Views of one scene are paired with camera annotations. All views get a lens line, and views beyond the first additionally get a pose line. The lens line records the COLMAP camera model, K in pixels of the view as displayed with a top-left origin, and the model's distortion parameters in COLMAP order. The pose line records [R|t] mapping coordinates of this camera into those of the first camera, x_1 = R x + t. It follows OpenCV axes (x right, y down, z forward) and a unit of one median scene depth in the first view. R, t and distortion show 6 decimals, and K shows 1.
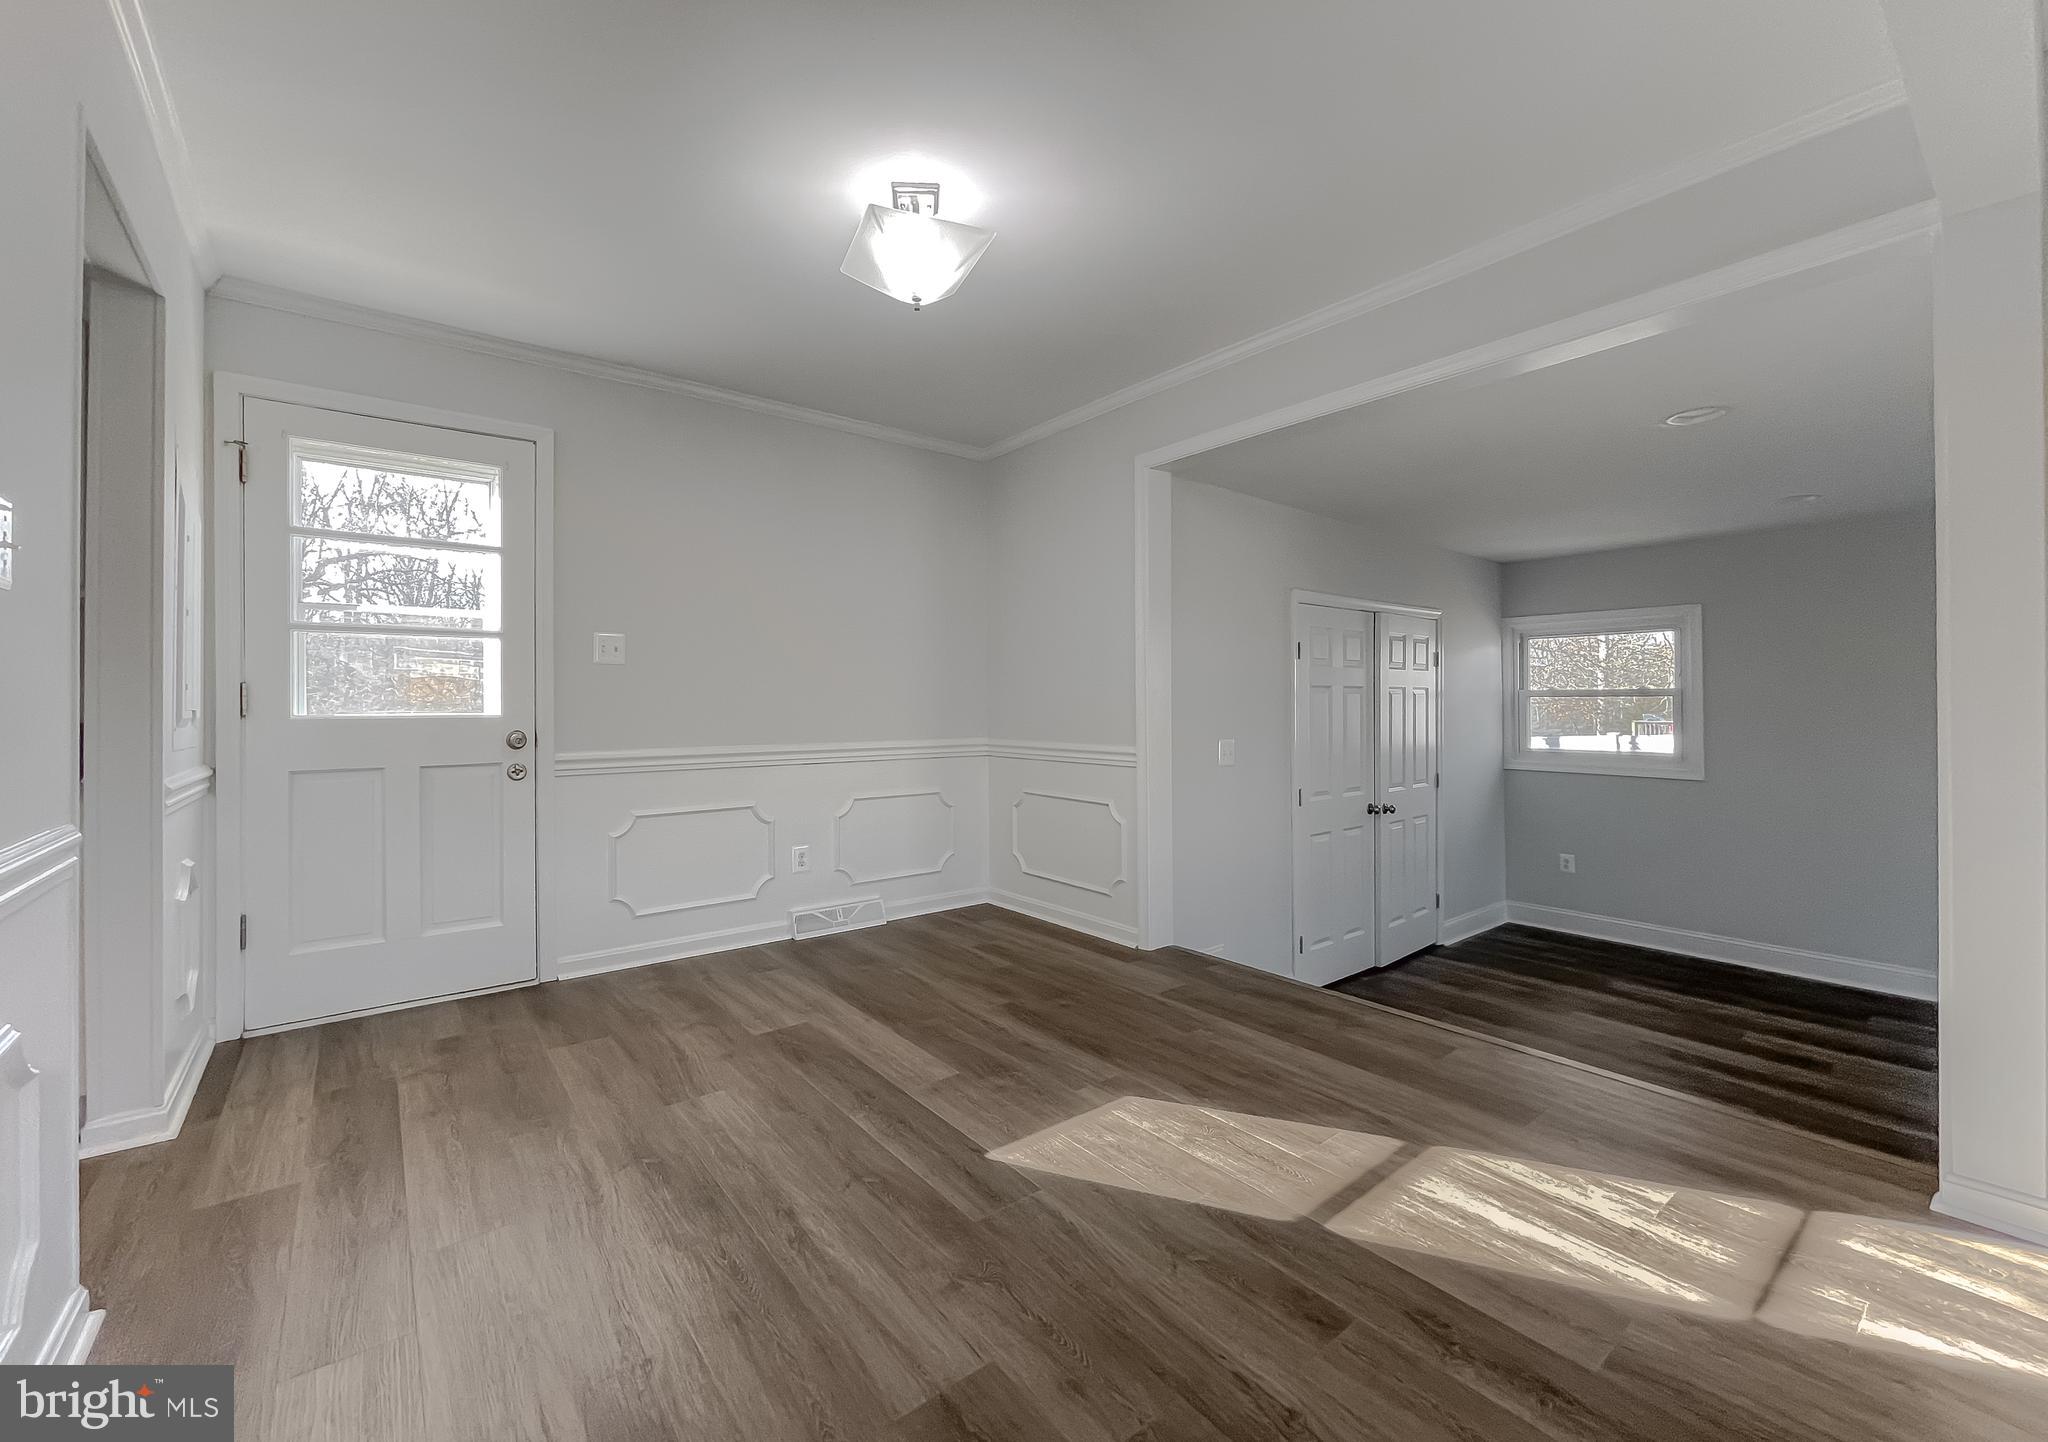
lens RADIAL K [[838.6, 0, 1016.7], [0, 838.6, 699.7], [0, 0, 1]] dist [-0.001829, -0.000255]
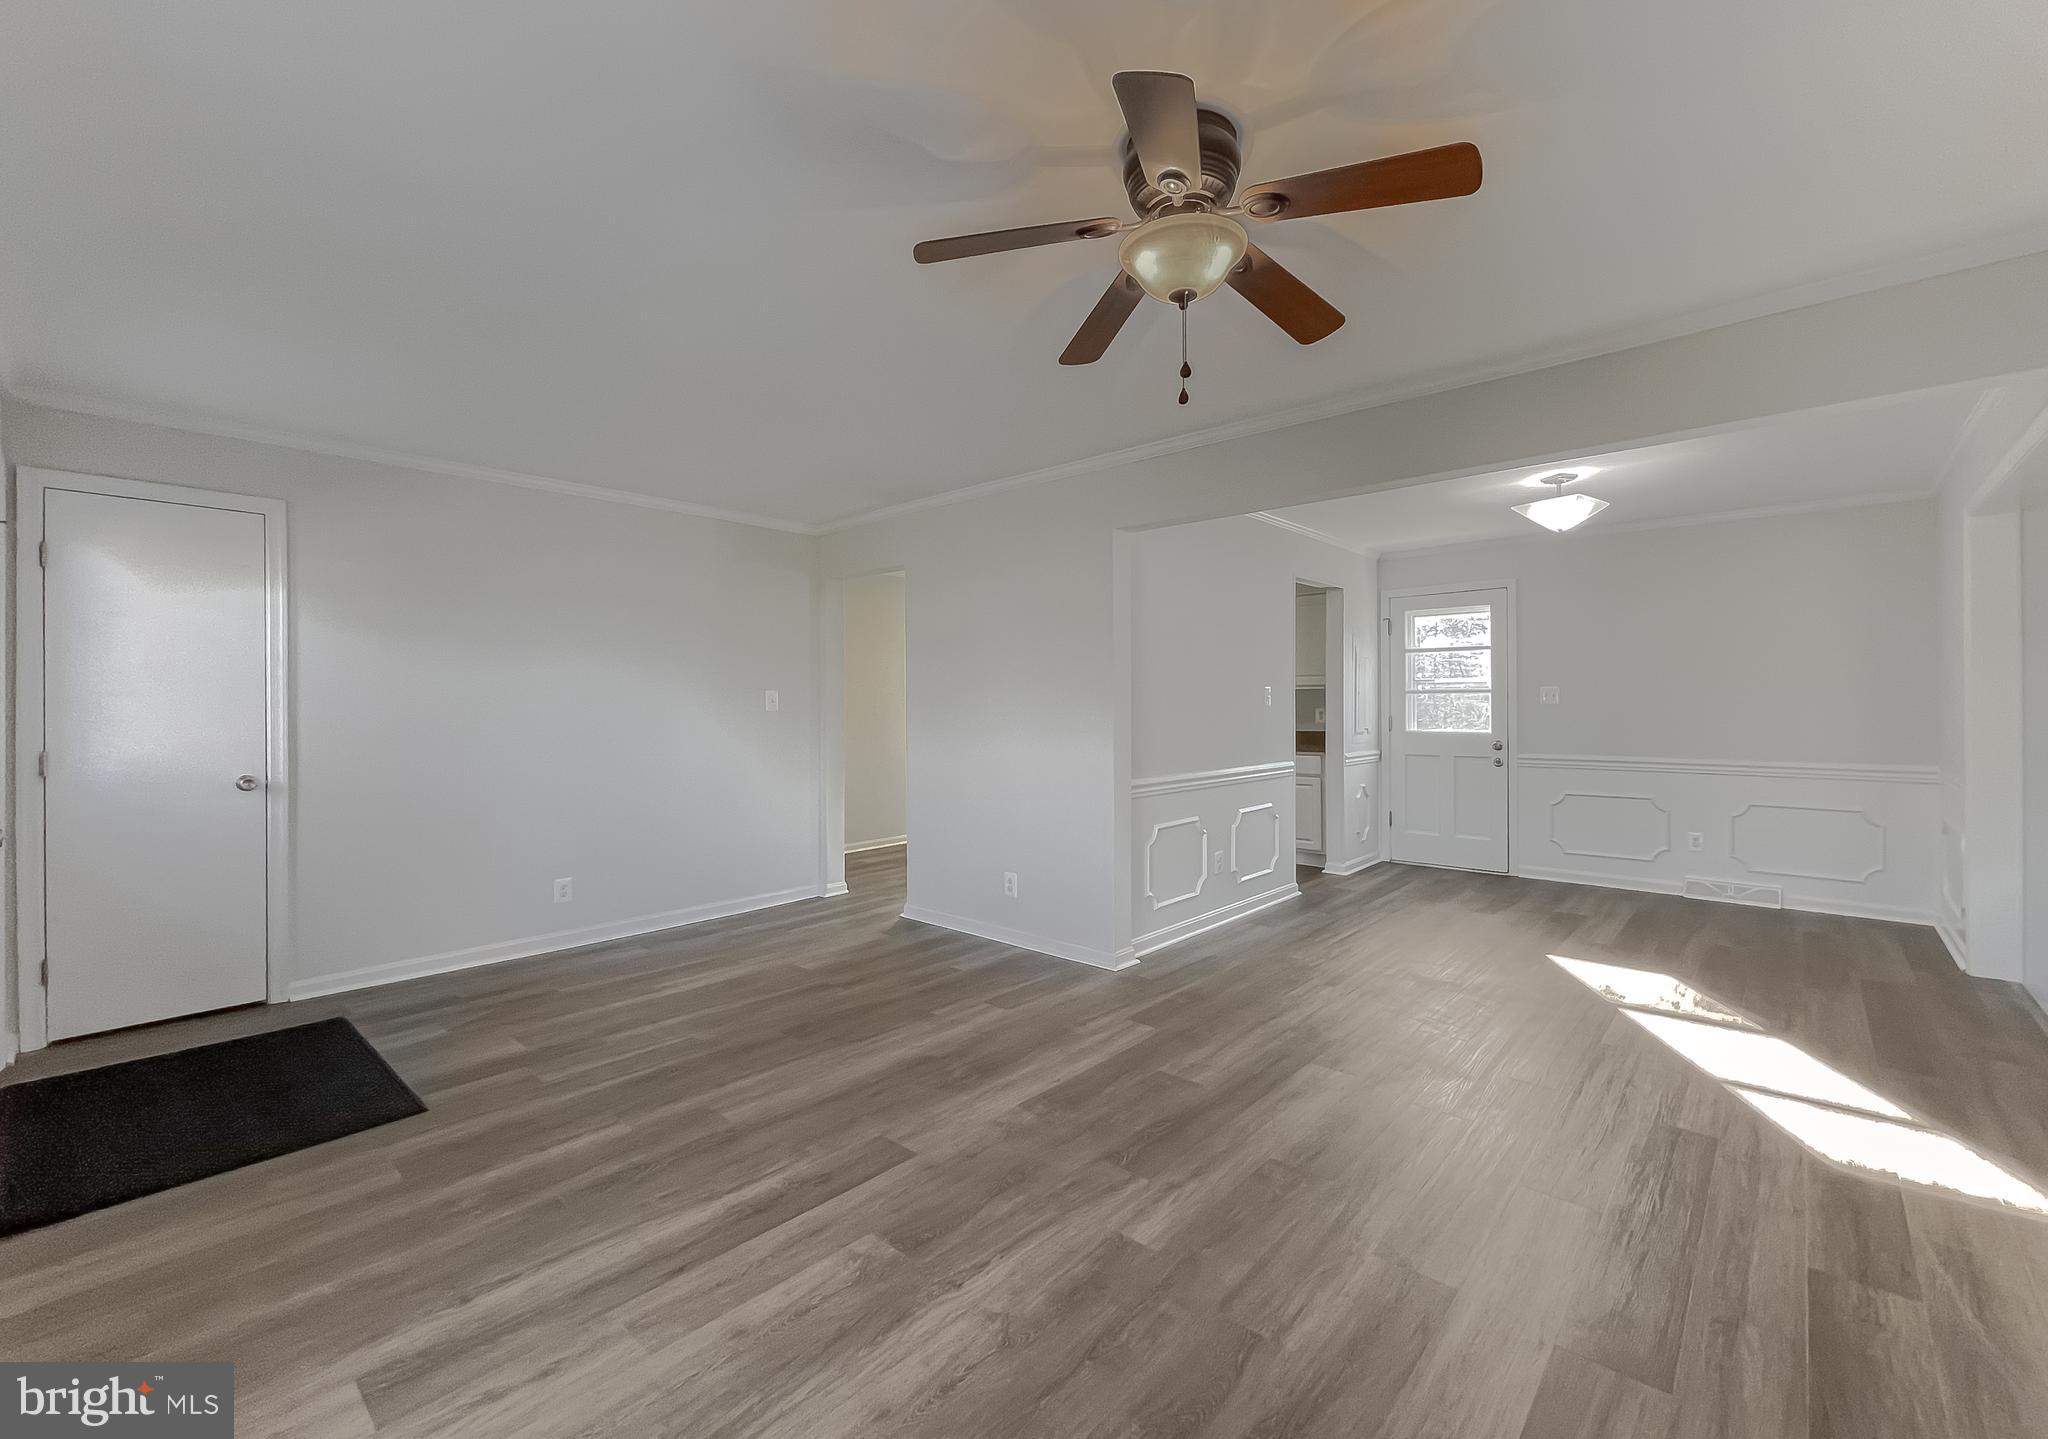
lens RADIAL K [[857.4, 0, 1028.7], [0, 857.4, 704.6], [0, 0, 1]] dist [-0.000798, 0.000050]
pose [[0.173953, 0.002648, -0.984750, 1.246093], [0.009035, 0.999950, 0.004285, -0.069667], [0.984712, -0.009643, 0.173921, -0.434157]]
